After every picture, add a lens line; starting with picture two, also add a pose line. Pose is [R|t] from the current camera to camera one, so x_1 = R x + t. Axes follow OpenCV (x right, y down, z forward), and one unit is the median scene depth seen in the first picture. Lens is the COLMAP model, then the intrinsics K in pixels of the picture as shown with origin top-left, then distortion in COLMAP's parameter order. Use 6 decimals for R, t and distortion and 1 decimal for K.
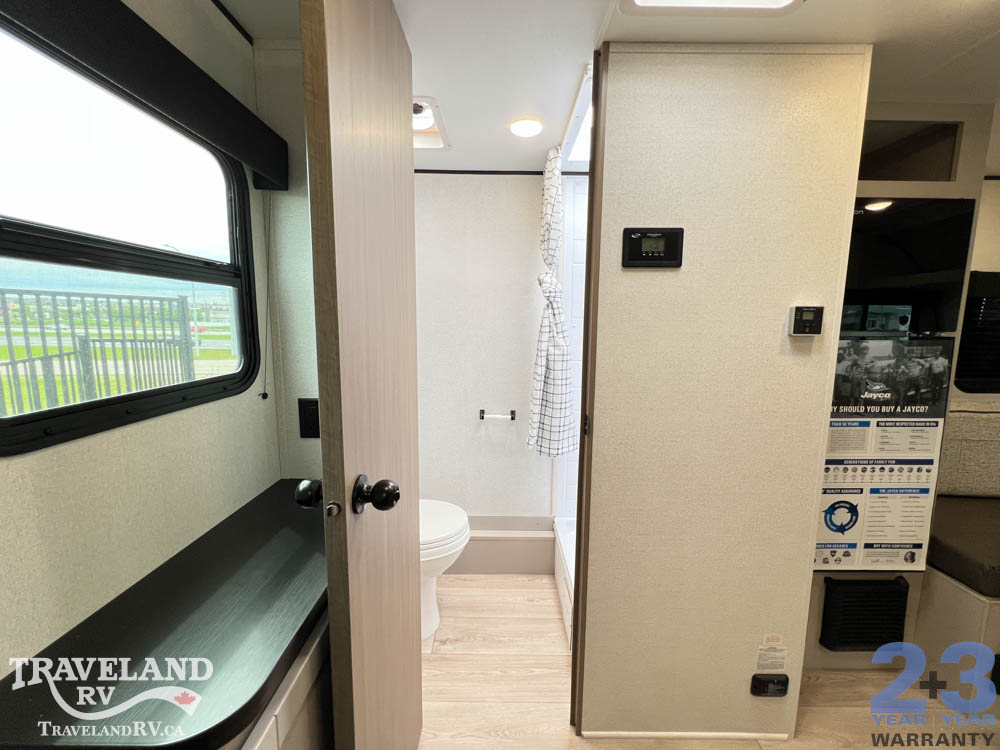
lens RADIAL K [[404.8, 0, 497.3], [0, 404.8, 373.0], [0, 0, 1]] dist [-0.003706, 0.001257]
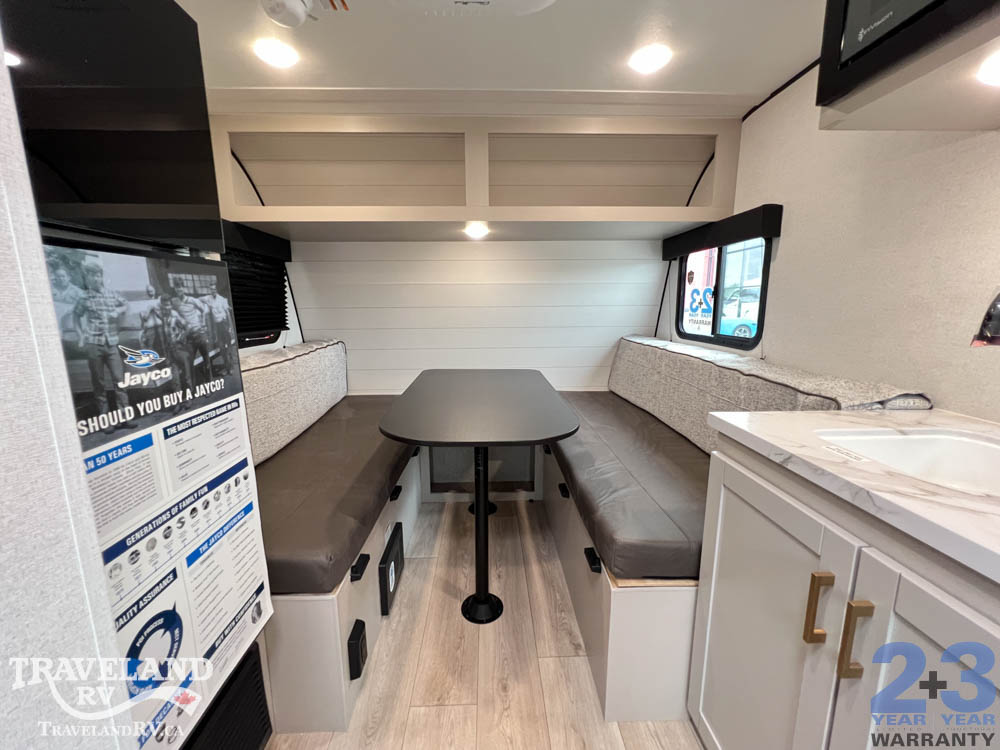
lens RADIAL K [[404.8, 0, 497.5], [0, 404.8, 373.6], [0, 0, 1]] dist [-0.003706, 0.001257]
pose [[-0.033878, -0.178822, 0.983298, 0.465209], [0.130885, 0.974596, 0.181749, 0.019830], [-0.990819, 0.134856, -0.009613, 0.601396]]
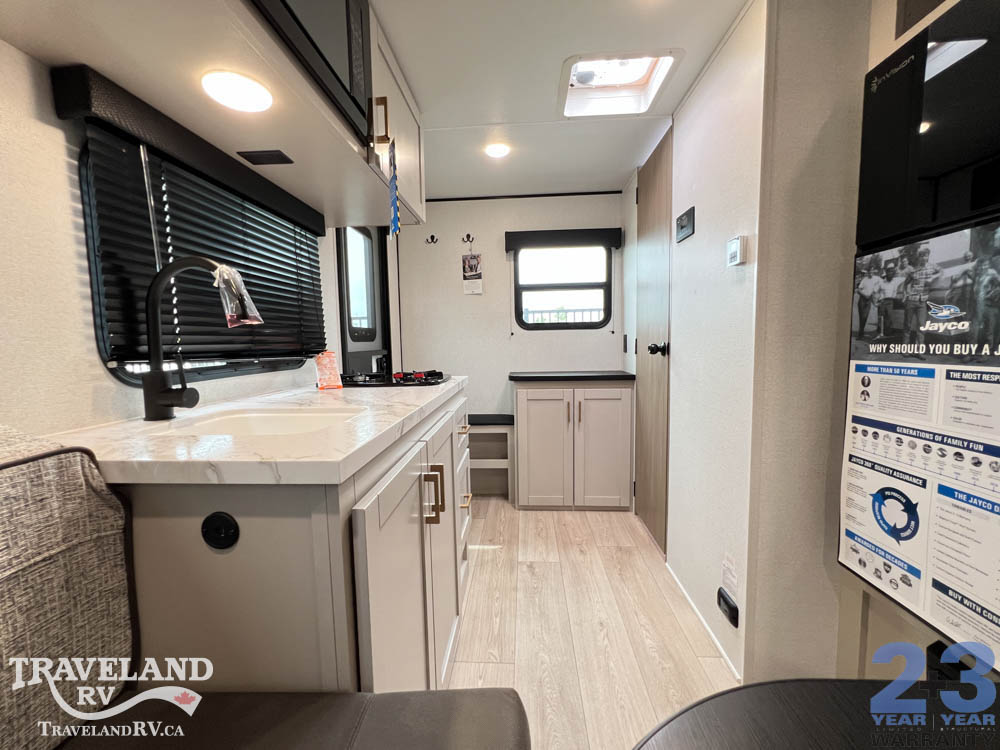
lens RADIAL K [[404.8, 0, 498.3], [0, 404.8, 374.0], [0, 0, 1]] dist [-0.003706, 0.001257]
pose [[-0.057629, 0.075660, -0.995467, 1.582927], [-0.108727, 0.990717, 0.081594, 0.149663], [0.992400, 0.112936, -0.048868, 0.371280]]
